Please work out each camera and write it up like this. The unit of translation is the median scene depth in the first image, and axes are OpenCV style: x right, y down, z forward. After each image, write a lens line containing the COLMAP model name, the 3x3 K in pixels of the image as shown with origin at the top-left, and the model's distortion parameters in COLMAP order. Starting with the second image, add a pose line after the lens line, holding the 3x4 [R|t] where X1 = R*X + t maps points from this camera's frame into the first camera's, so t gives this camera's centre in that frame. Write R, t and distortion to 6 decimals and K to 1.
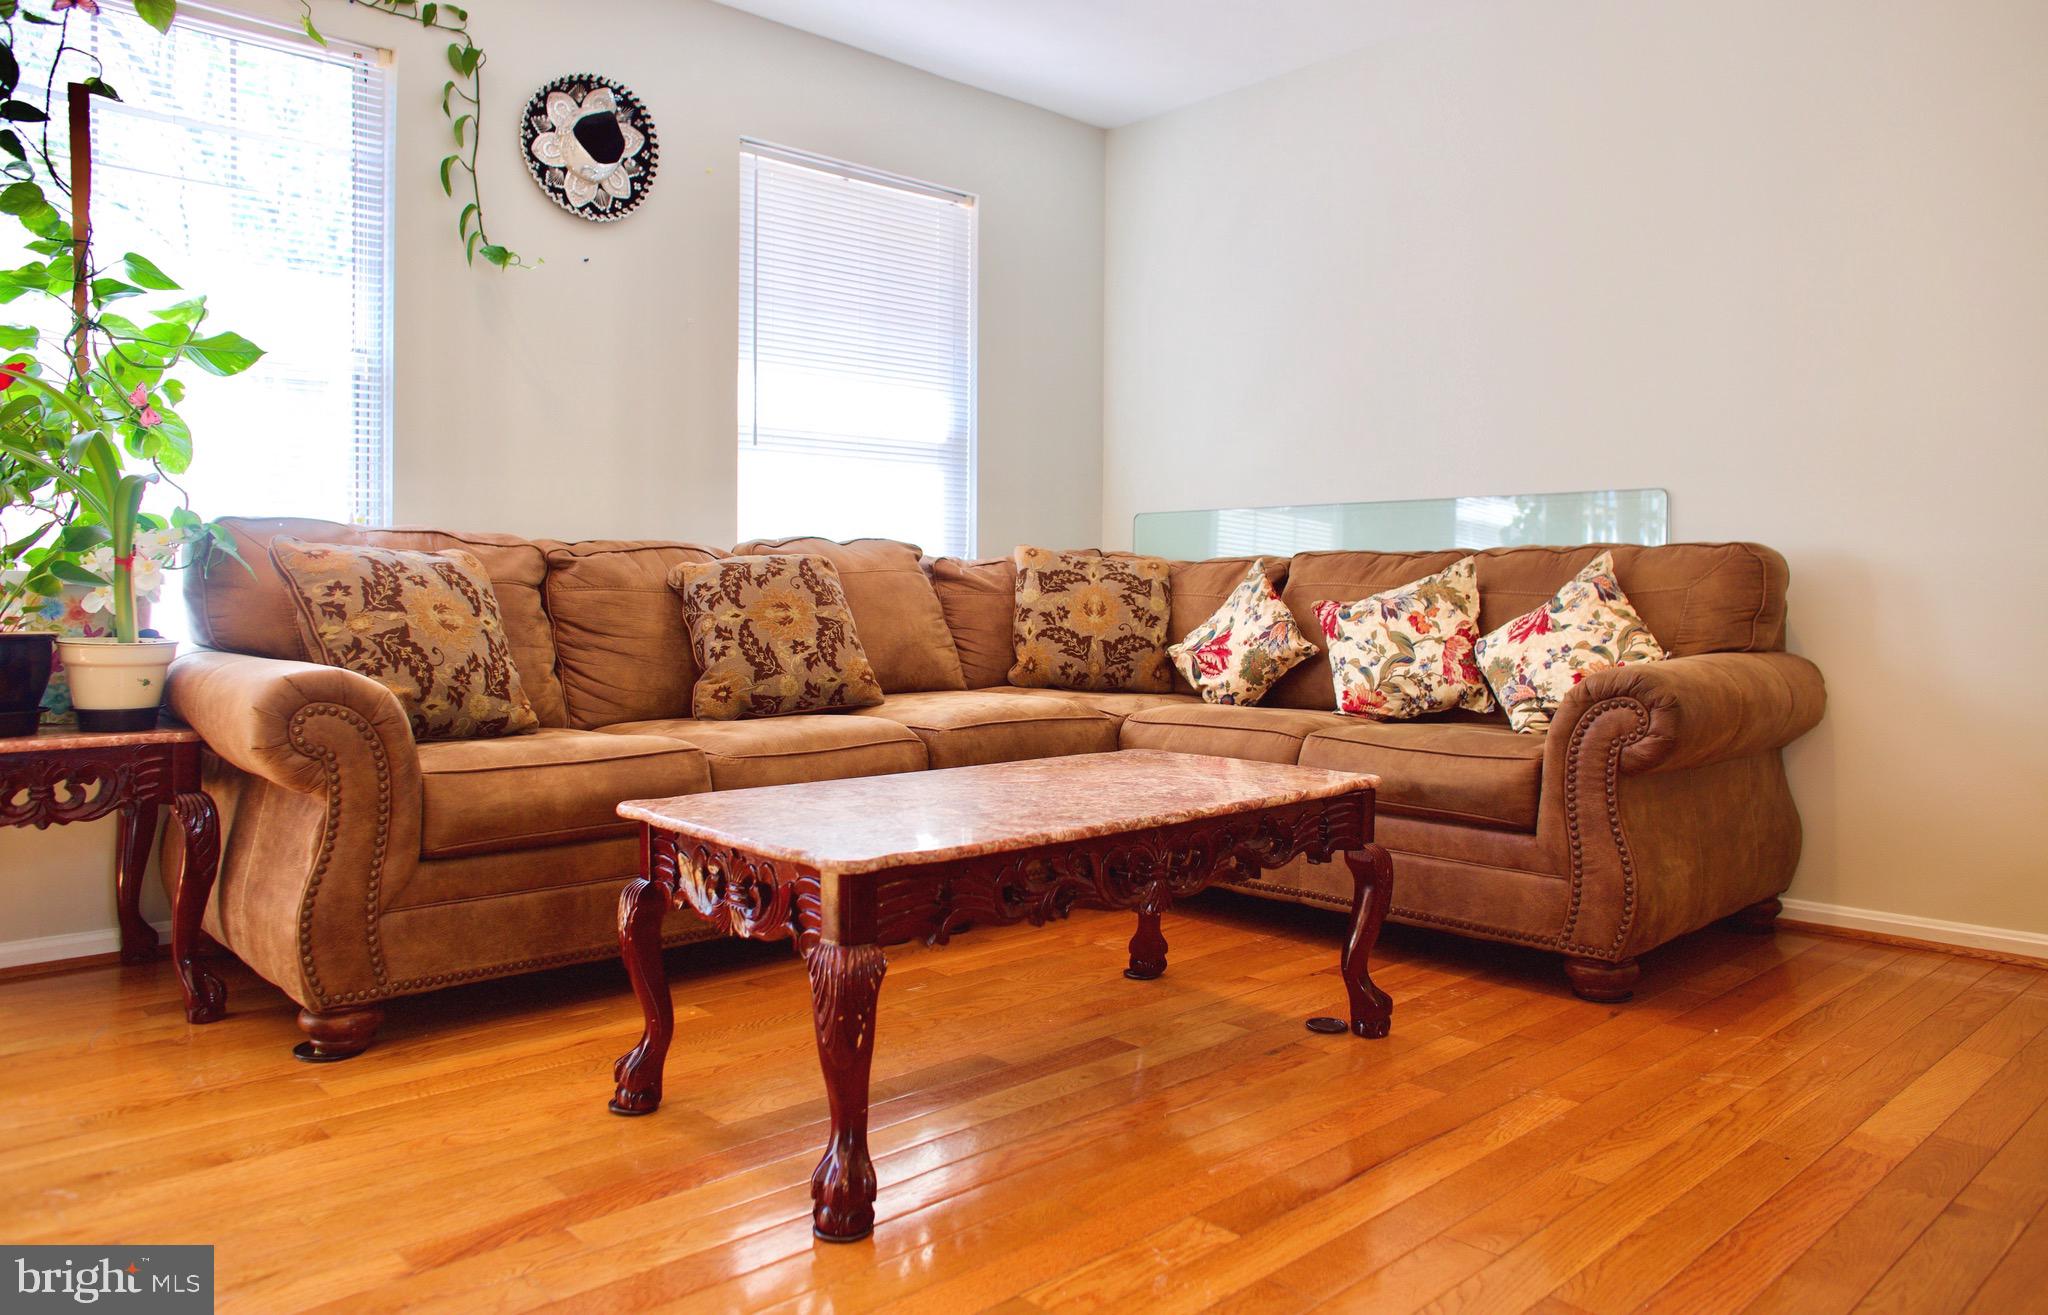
lens RADIAL K [[1419.6, 0, 1018.9], [0, 1419.6, 618.7], [0, 0, 1]] dist [-0.071796, 0.074003]
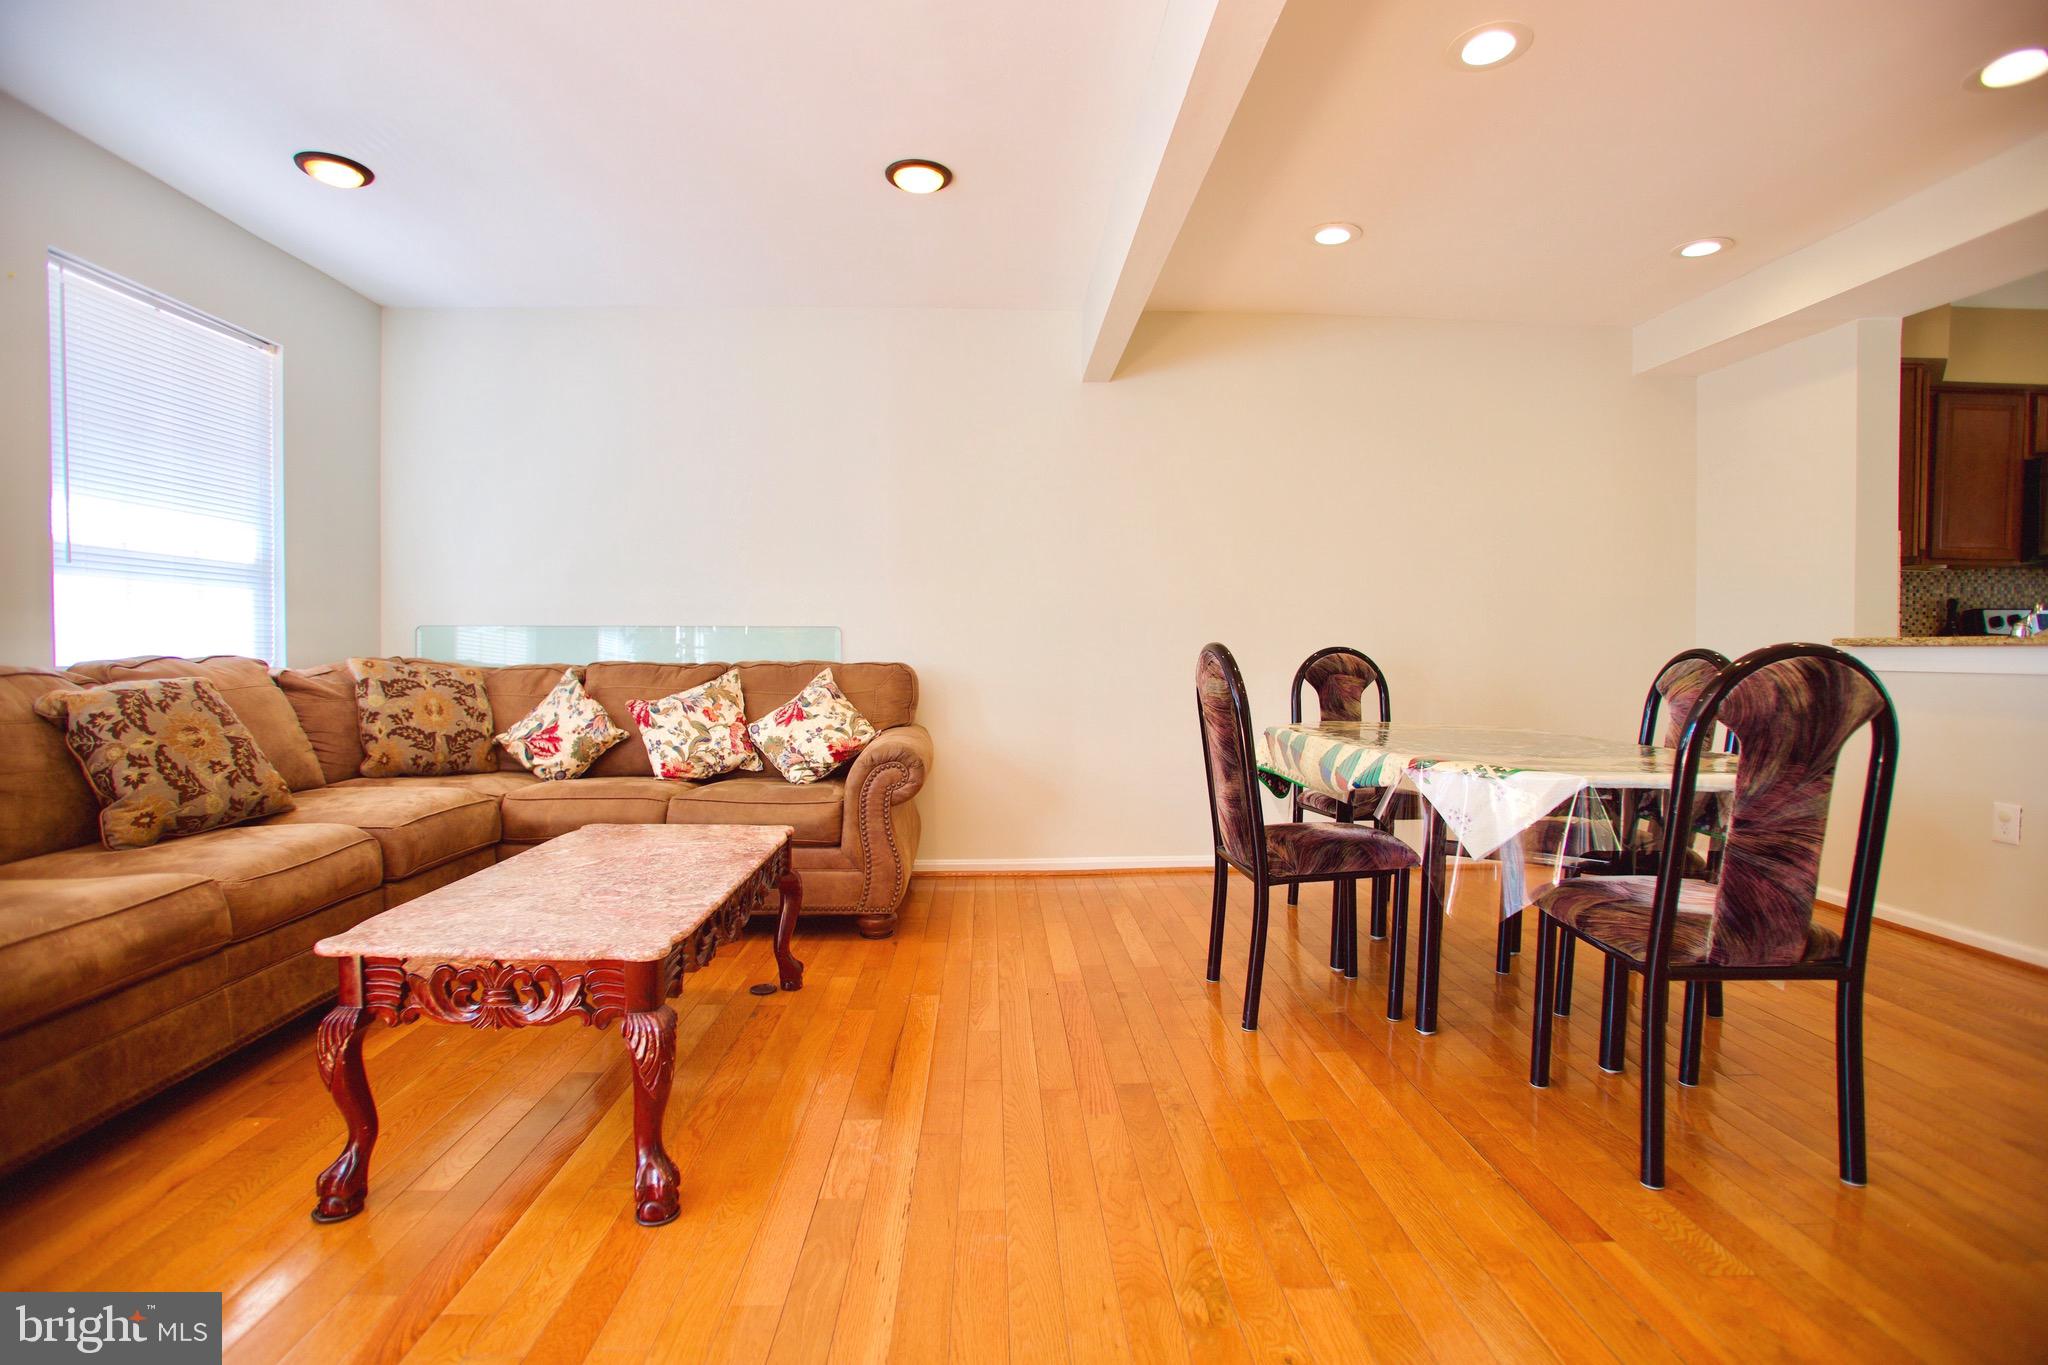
lens RADIAL K [[998.3, 0, 1036.9], [0, 998.3, 686.8], [0, 0, 1]] dist [-0.088485, 0.039272]
pose [[0.649543, -0.029480, 0.759753, -0.301953], [0.011722, 0.999518, 0.028762, -0.054828], [-0.760234, -0.009776, 0.649576, 0.051897]]
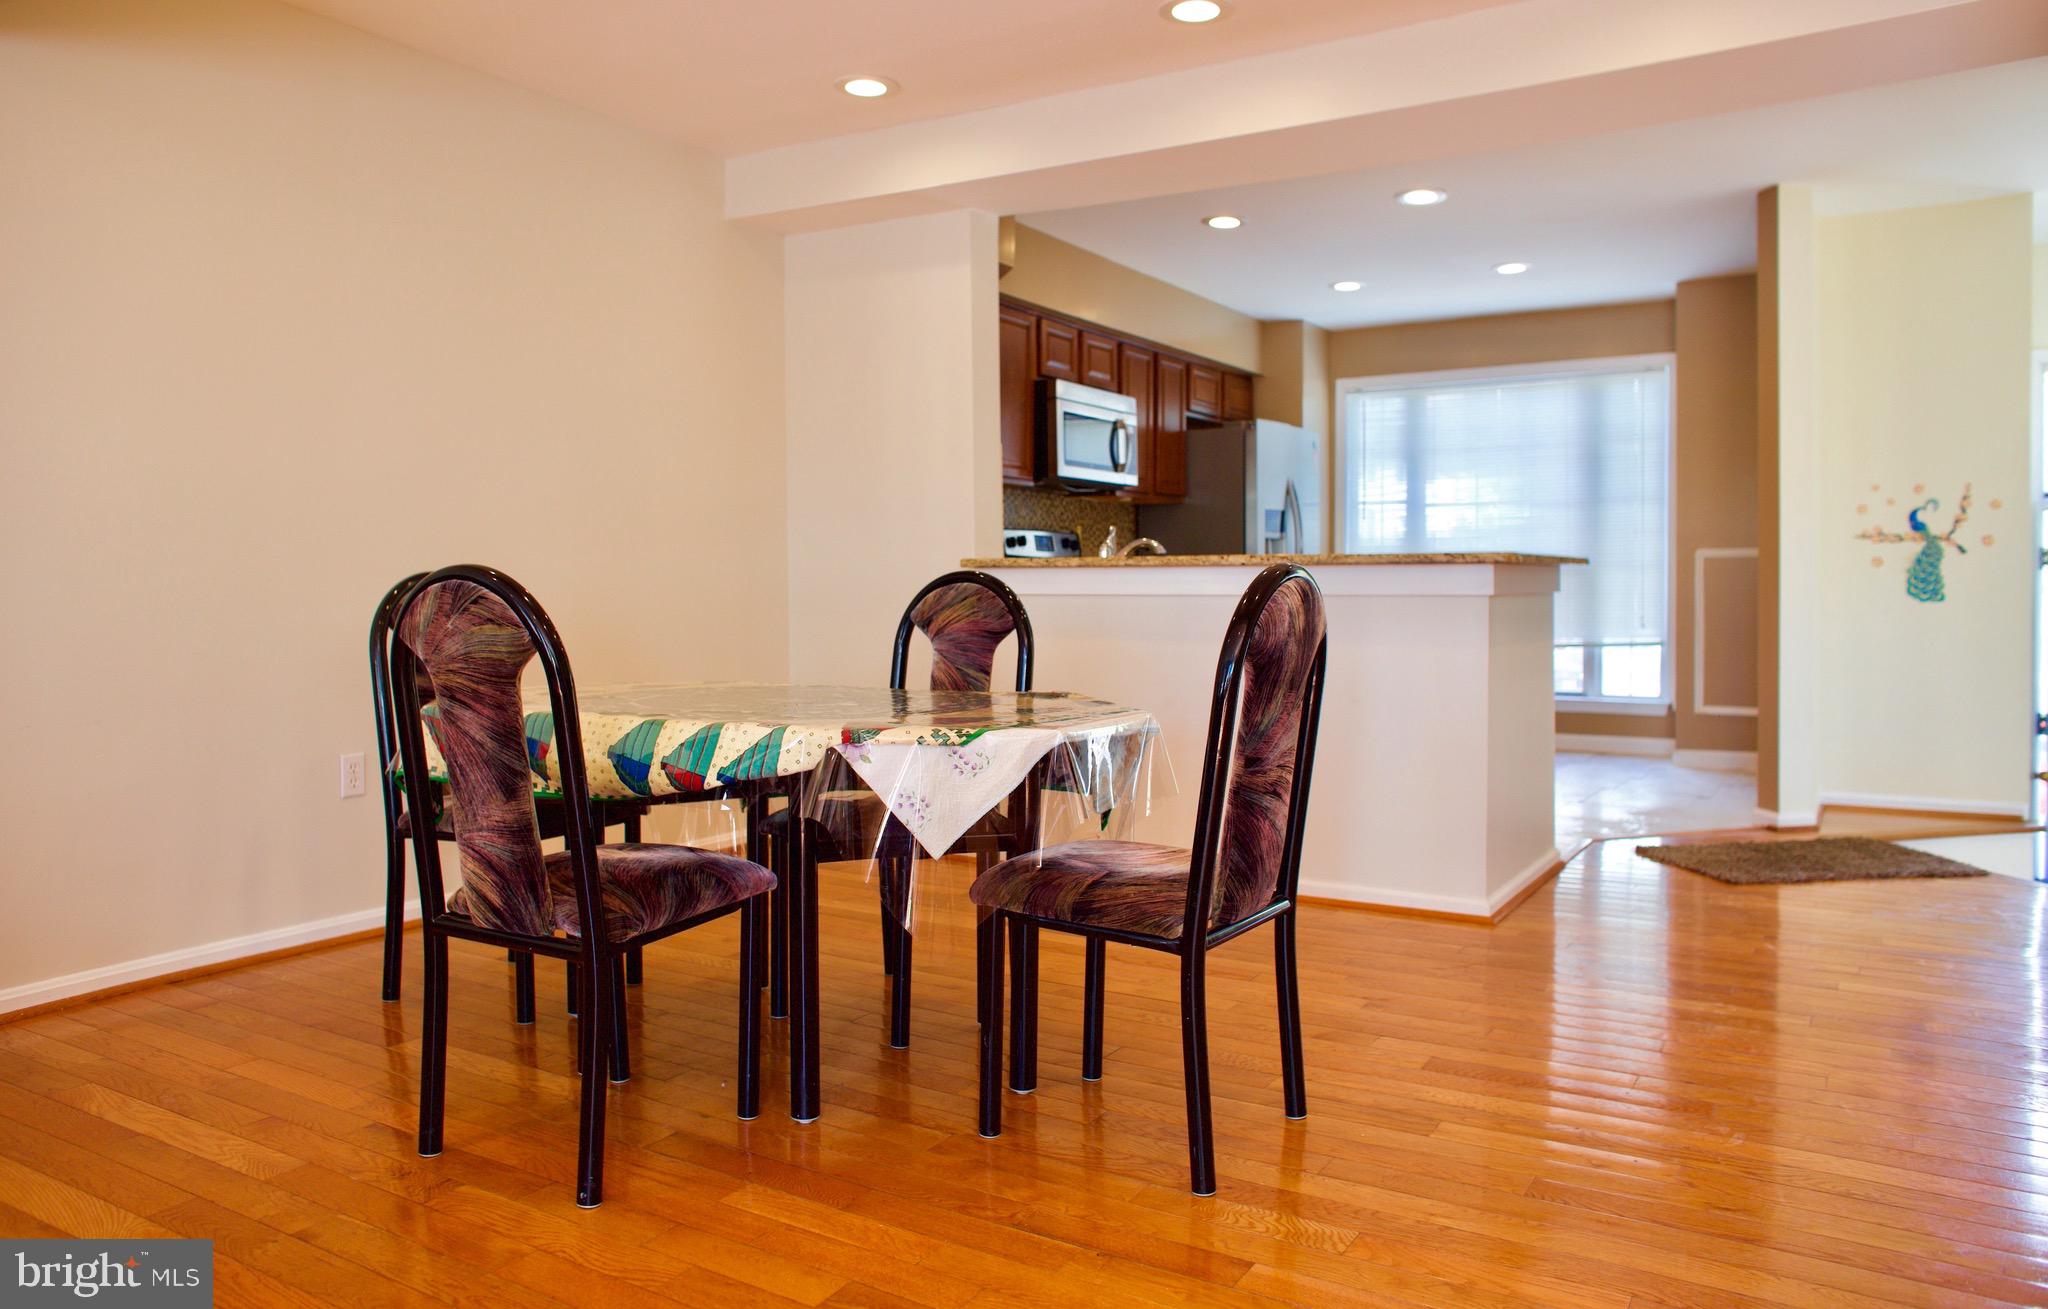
lens RADIAL K [[1419.6, 0, 1018.9], [0, 1419.6, 615.7], [0, 0, 1]] dist [-0.071796, 0.074003]
pose [[-0.259054, -0.029101, 0.965424, -0.300163], [0.019111, 0.999196, 0.035247, -0.059705], [-0.965674, 0.027581, -0.258289, 0.376557]]
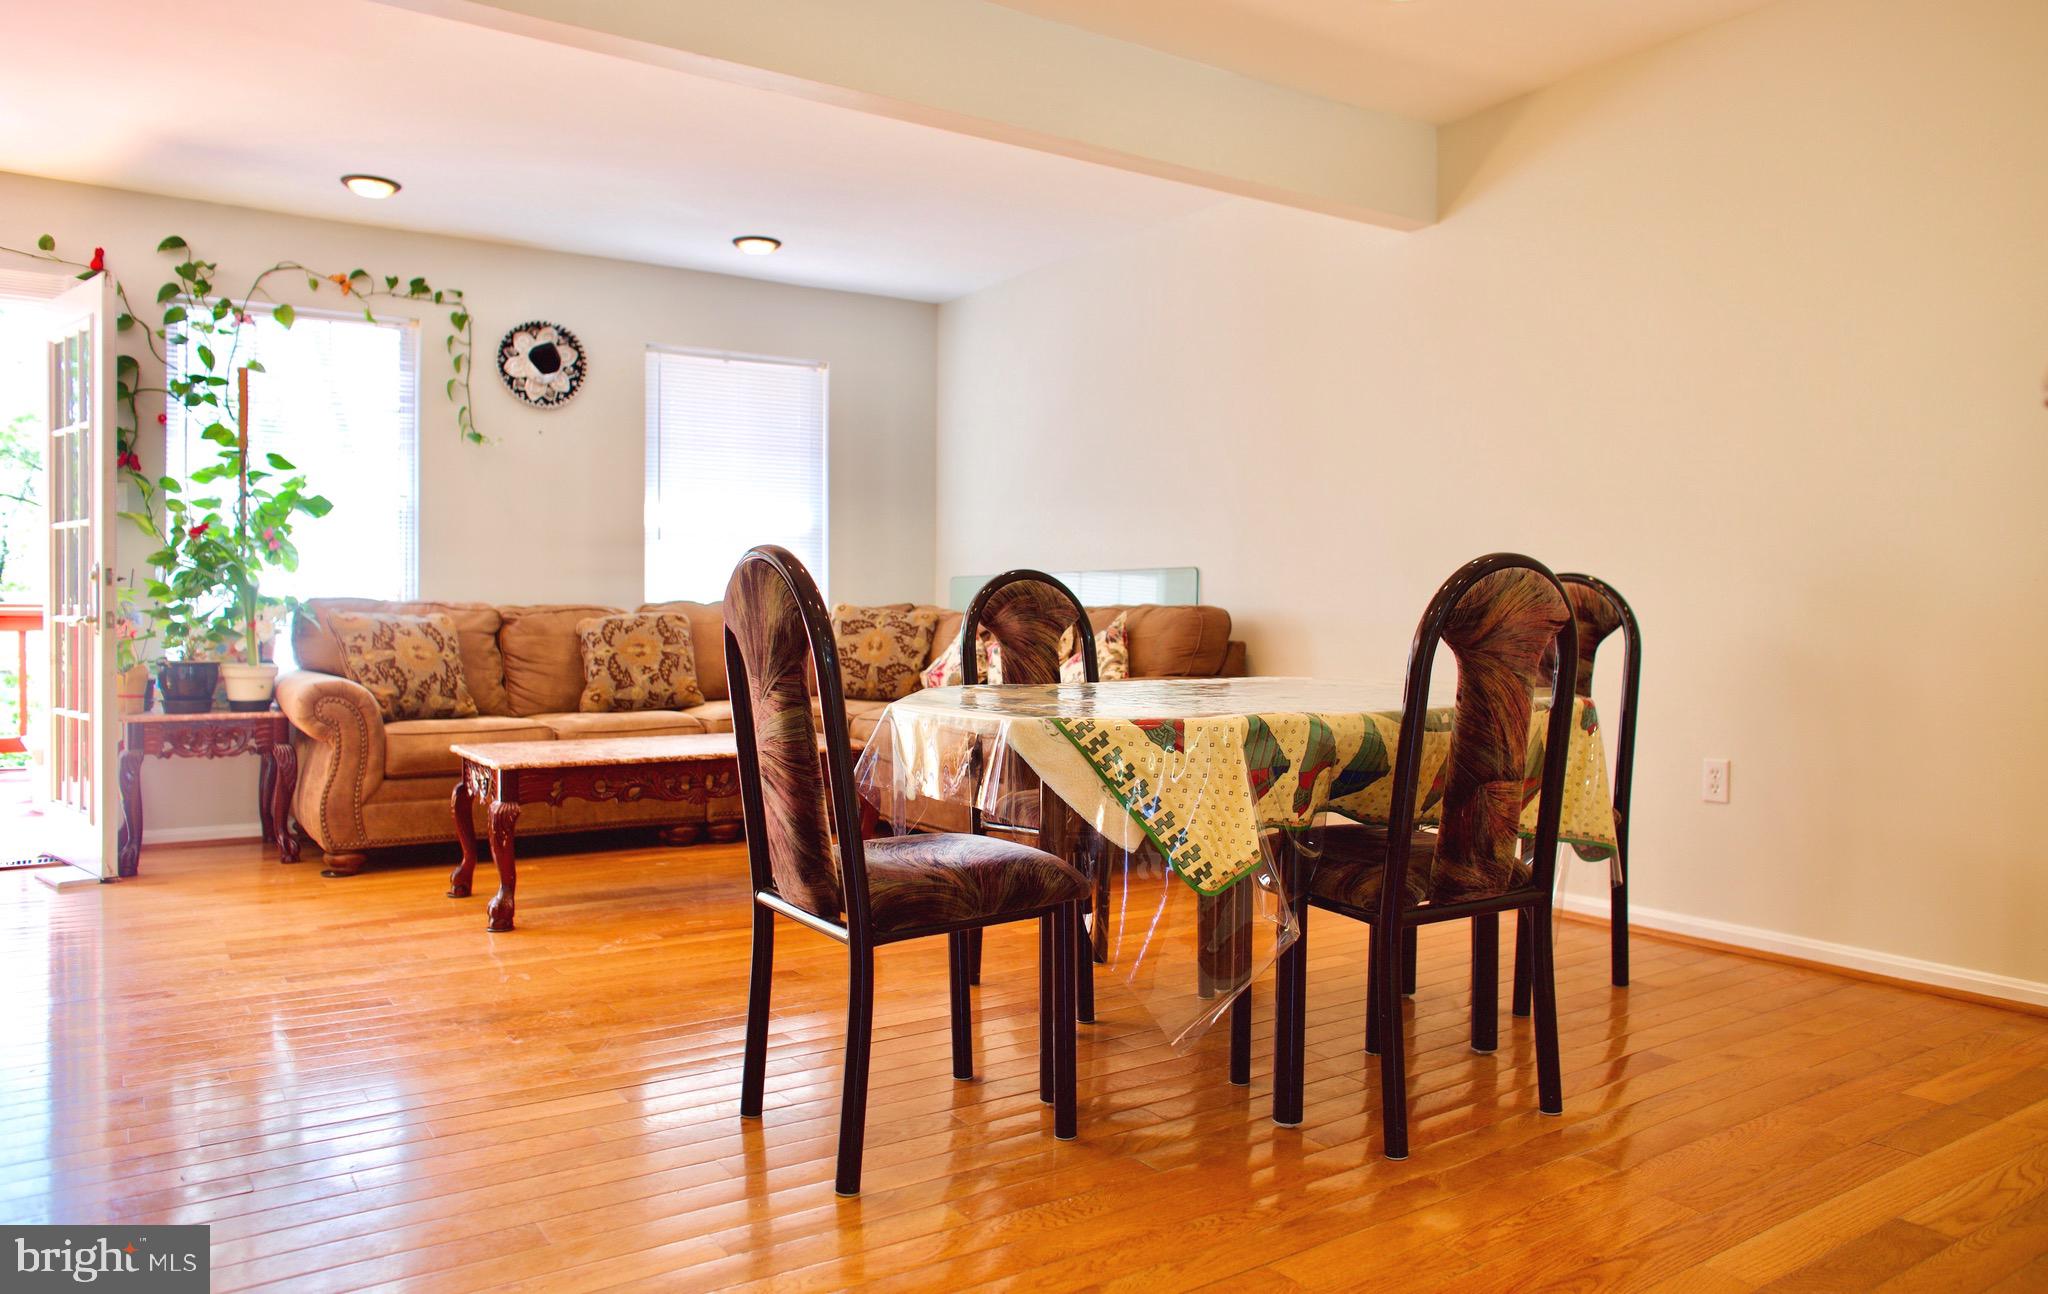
lens RADIAL K [[1405.0, 0, 1024.0], [0, 1405.0, 647.0], [0, 0, 1]] dist [-0.084071, 0.078347]
pose [[0.986754, 0.001559, -0.162216, 0.545104], [-0.001101, 0.999995, 0.002913, -0.012271], [0.162220, -0.002696, 0.986751, -0.537276]]
